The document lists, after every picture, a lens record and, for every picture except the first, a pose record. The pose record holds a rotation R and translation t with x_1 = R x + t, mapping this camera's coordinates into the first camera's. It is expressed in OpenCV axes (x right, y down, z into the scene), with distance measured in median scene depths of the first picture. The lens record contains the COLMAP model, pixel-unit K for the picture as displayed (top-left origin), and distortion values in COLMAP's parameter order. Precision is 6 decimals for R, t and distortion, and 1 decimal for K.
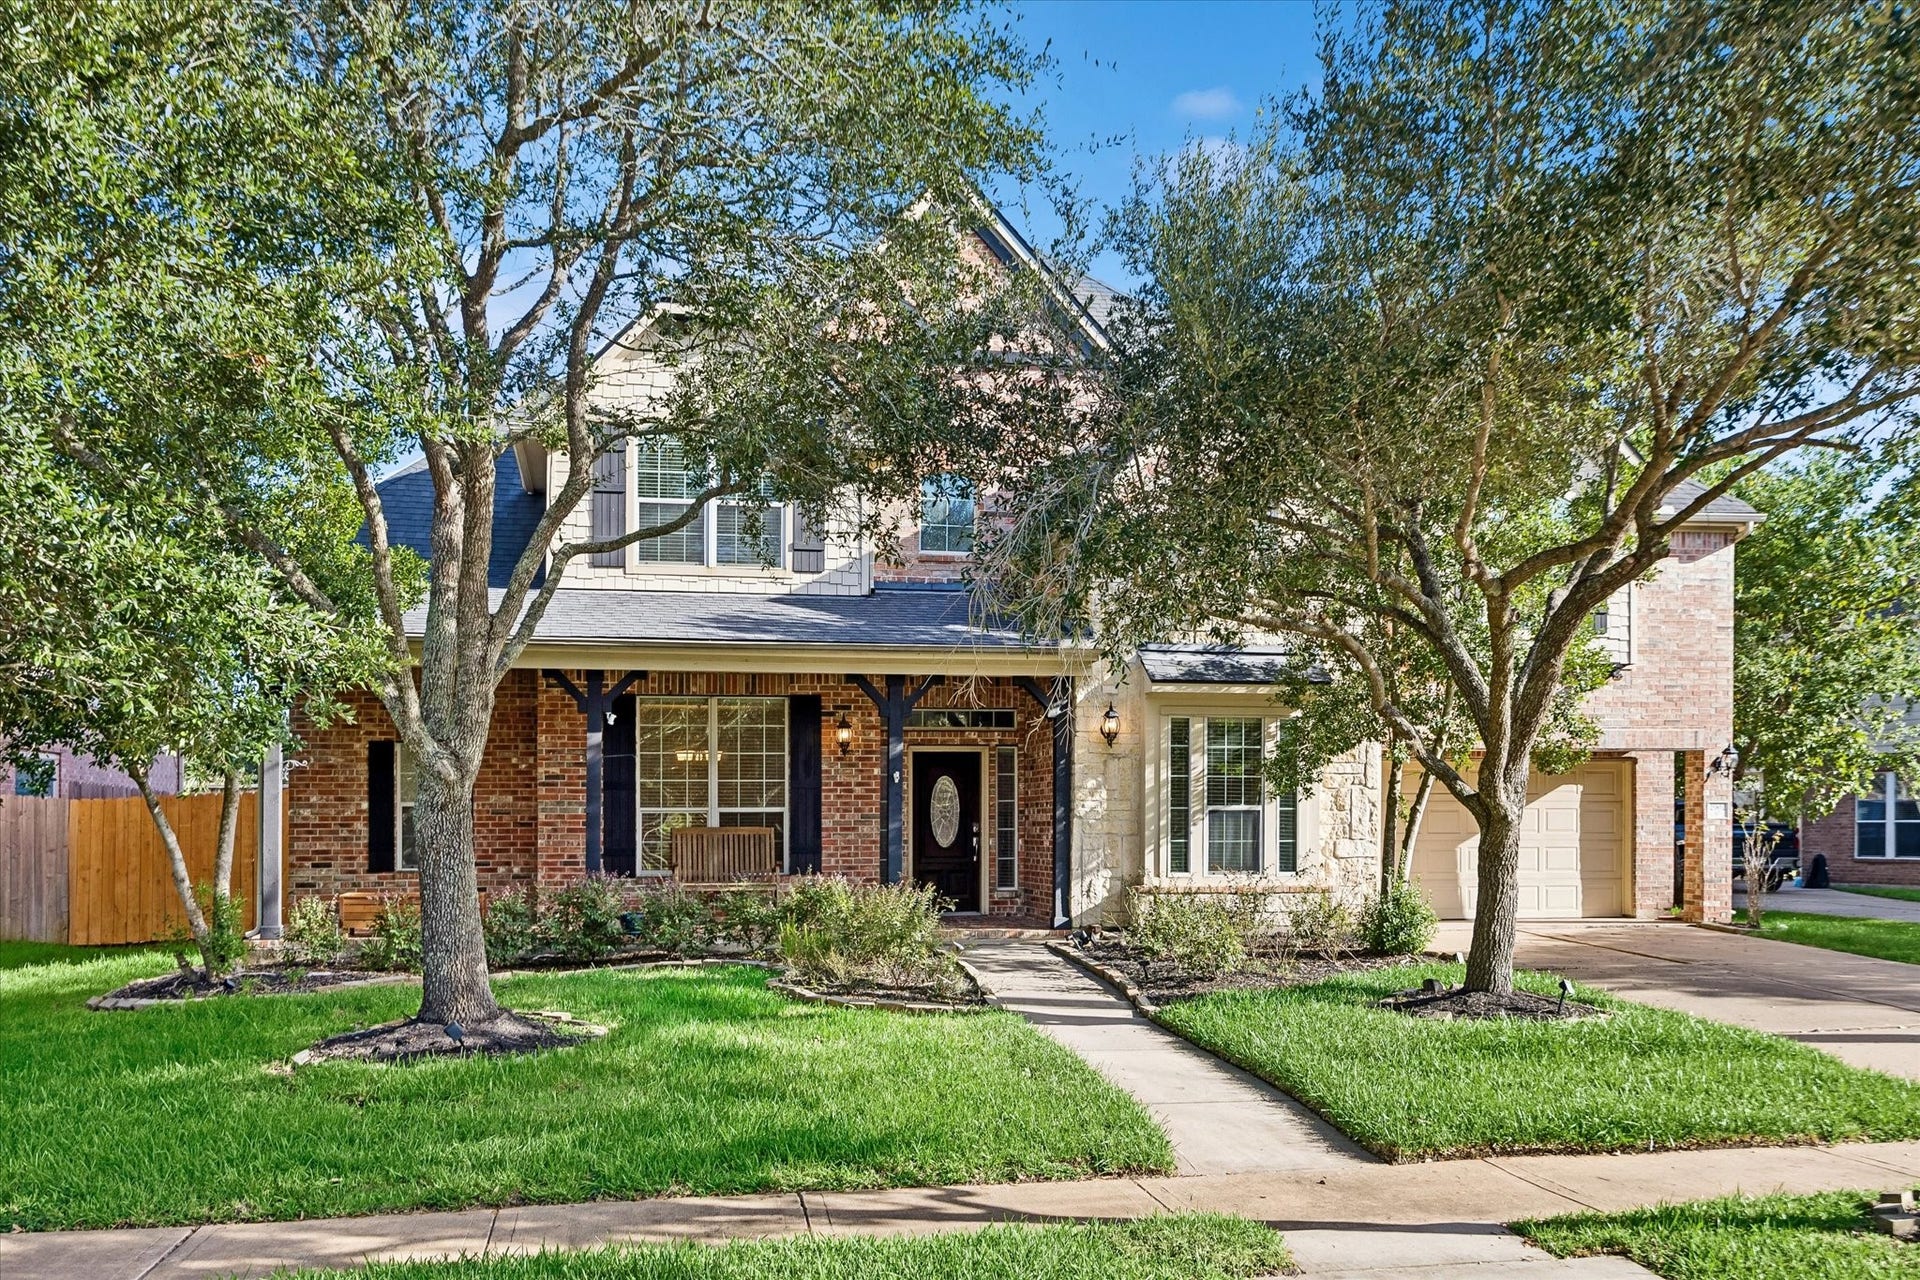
lens RADIAL K [[1607.1, 0, 960.0], [0, 1607.1, 640.0], [0, 0, 1]] dist [-0.001701, 0.001825]
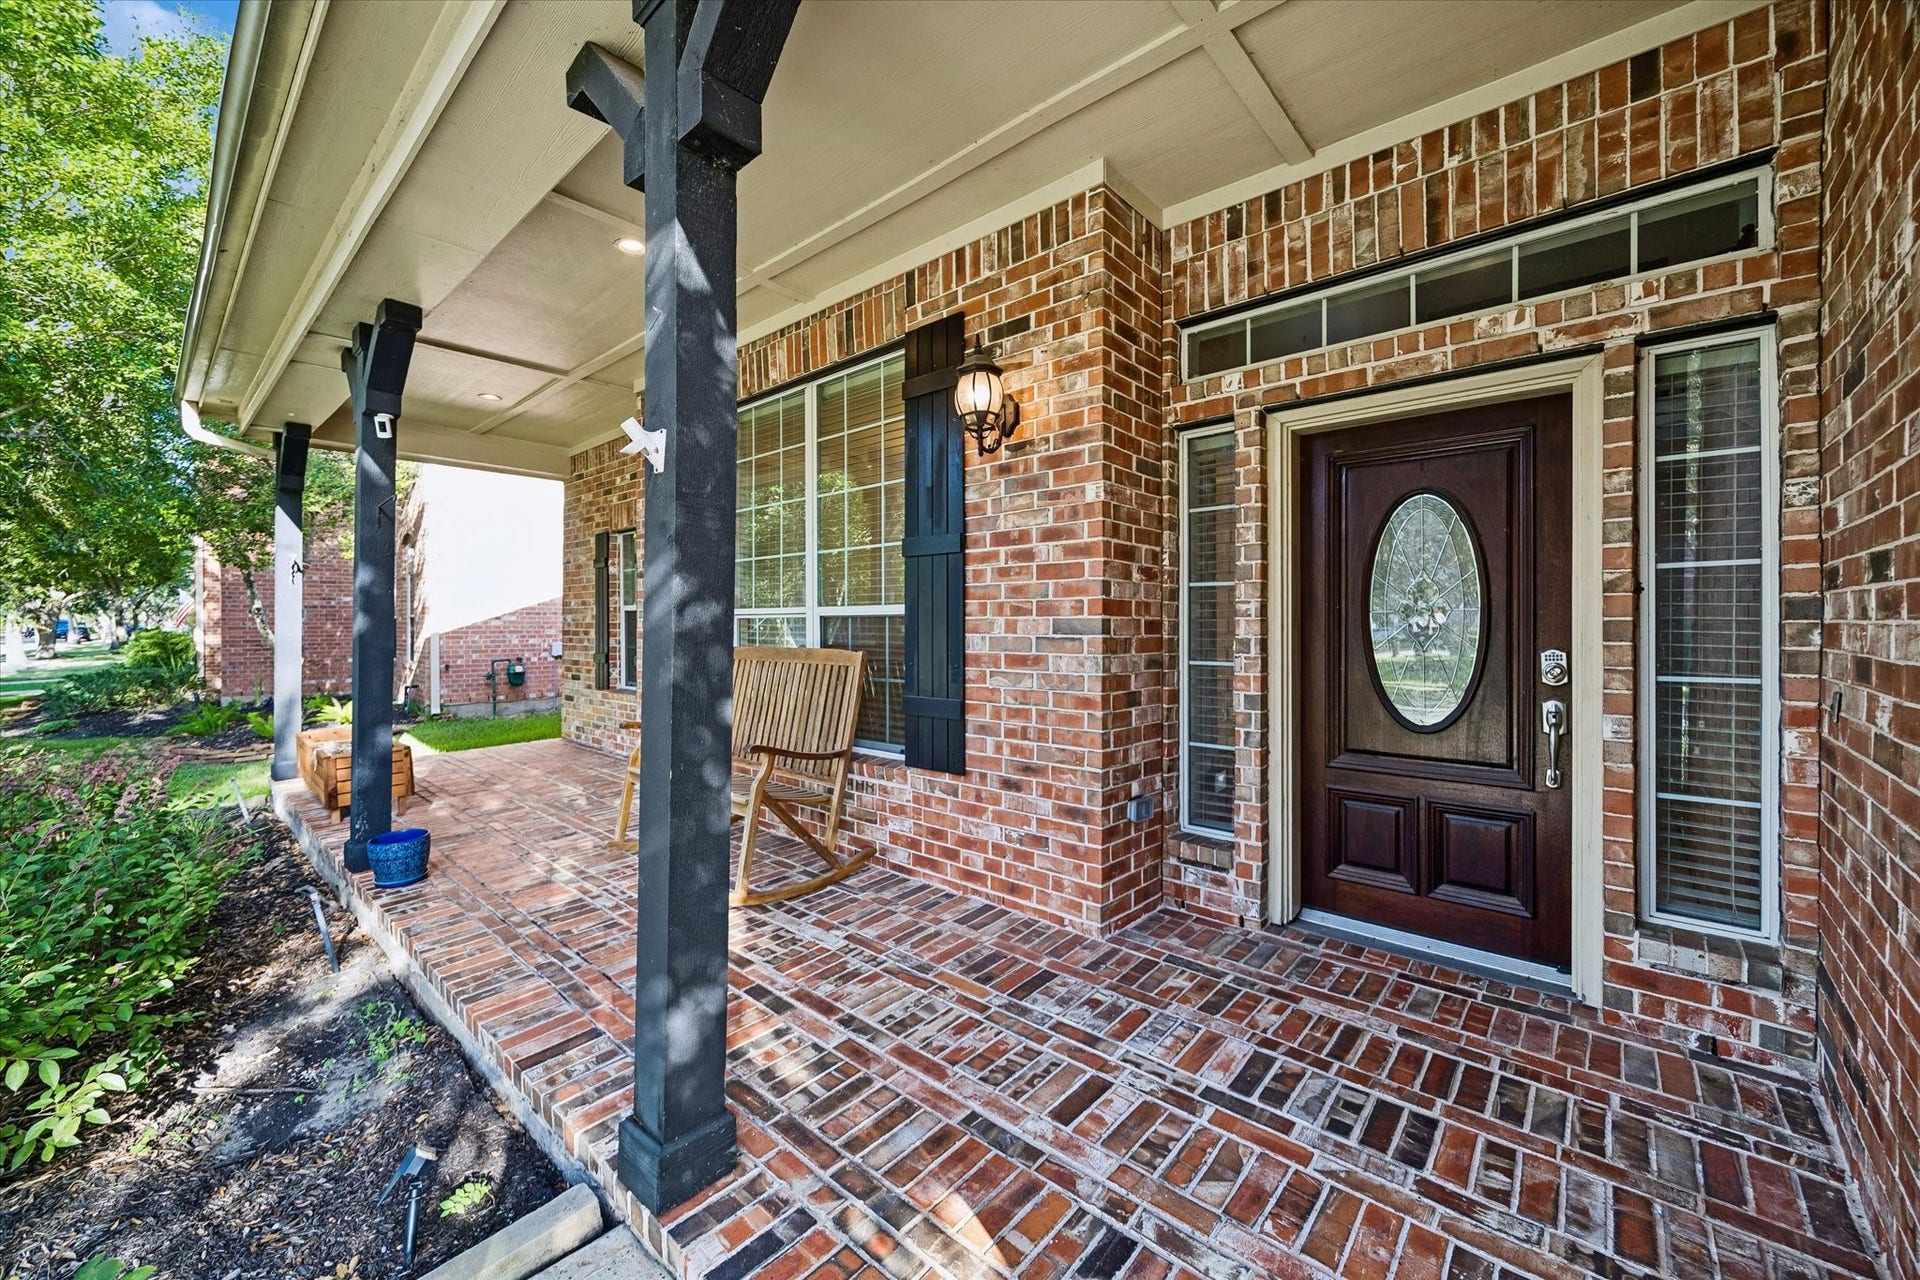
lens RADIAL K [[736.5, 0, 961.6], [0, 736.5, 625.9], [0, 0, 1]] dist [-0.000942, 0.000013]
pose [[0.588305, 0.006662, -0.808611, 0.057137], [0.093051, 0.992766, 0.075879, 0.099537], [0.803267, -0.119883, 0.583429, 0.927050]]
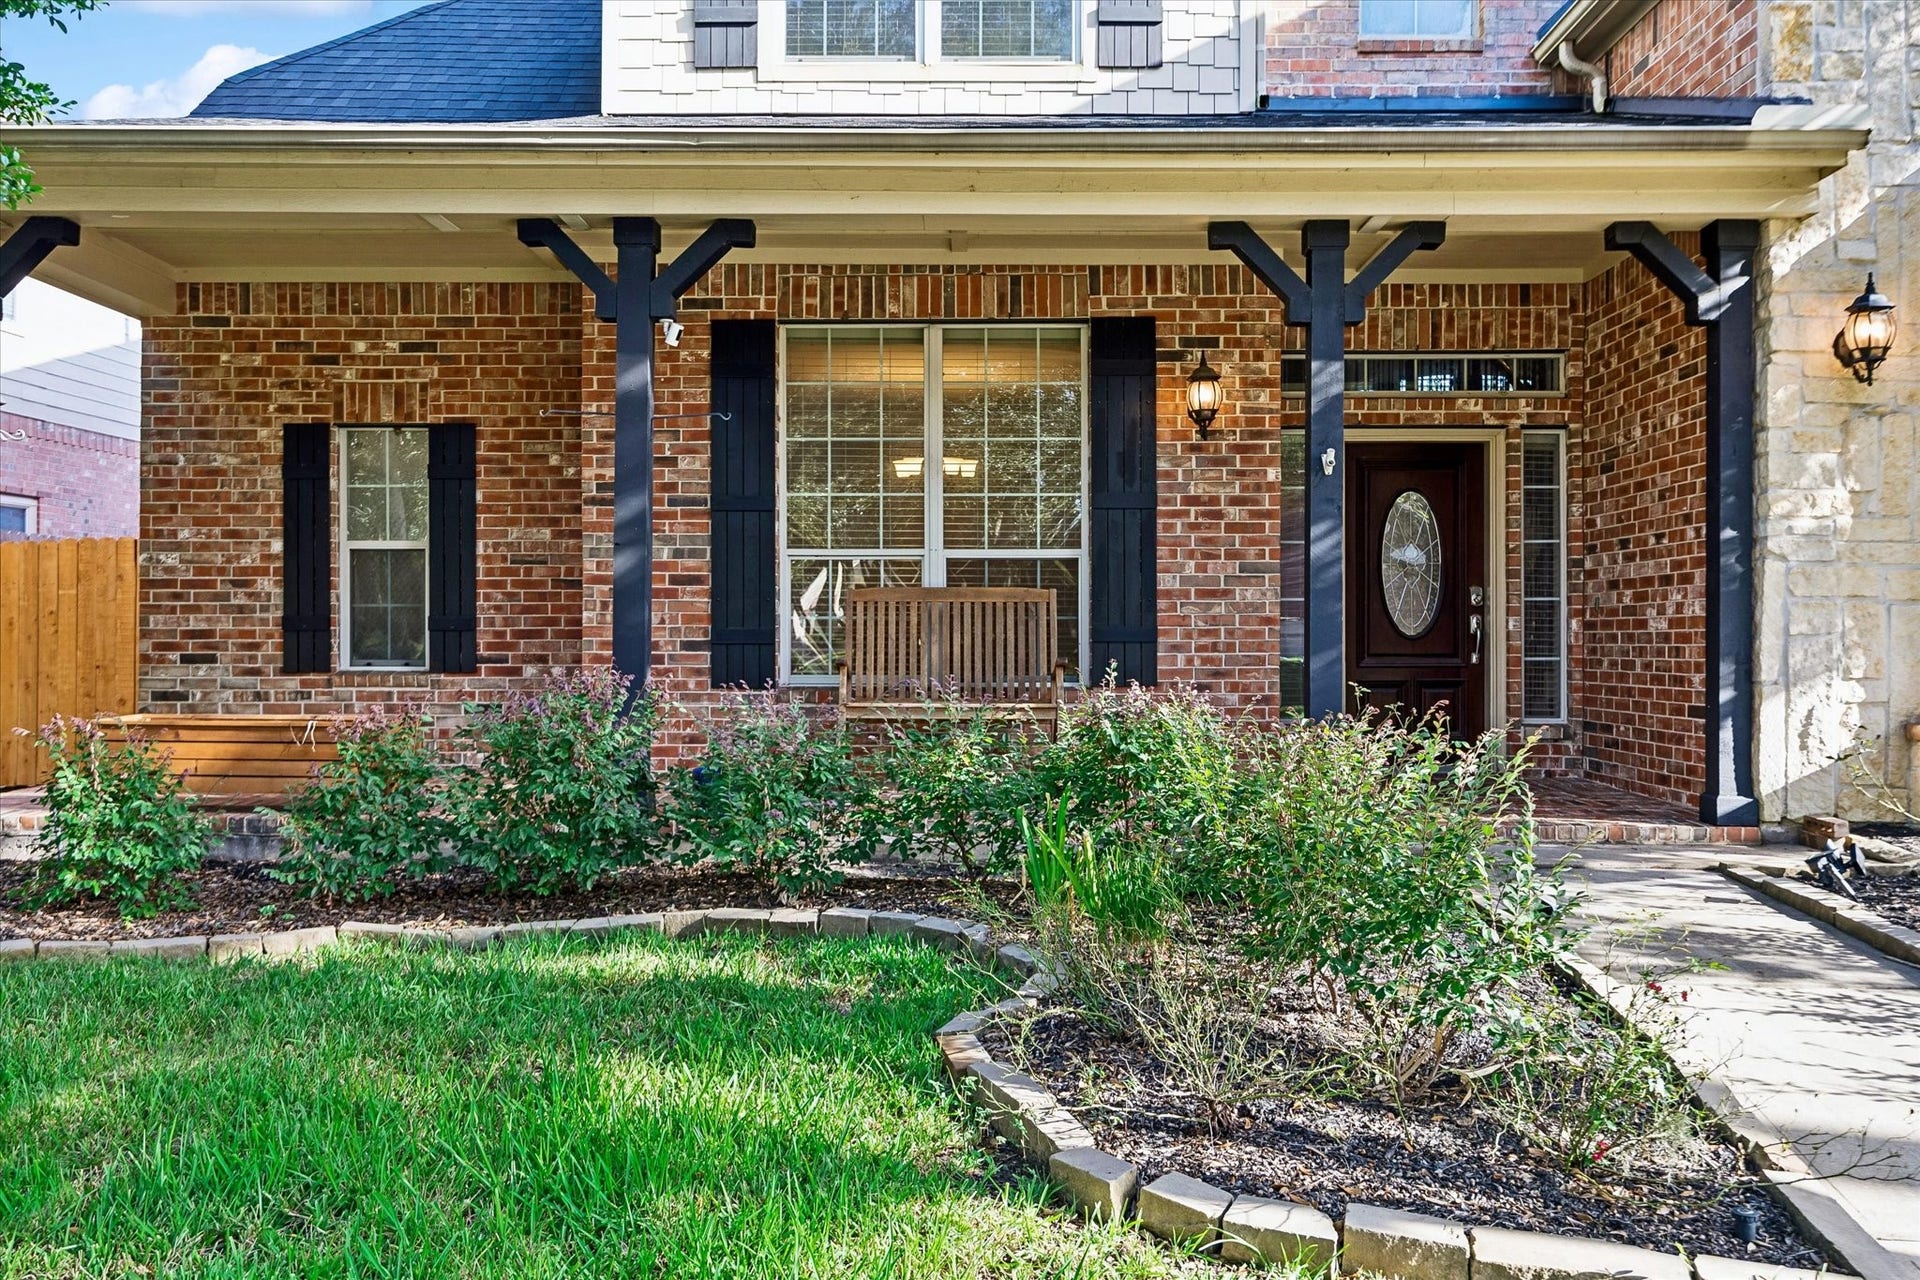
lens RADIAL K [[1607.1, 0, 960.0], [0, 1607.1, 640.0], [0, 0, 1]] dist [-0.001701, 0.001825]
pose [[0.974965, 0.004614, -0.222311, -0.037851], [0.021106, 0.993350, 0.113182, 0.078147], [0.221355, -0.115041, 0.968384, 0.535497]]
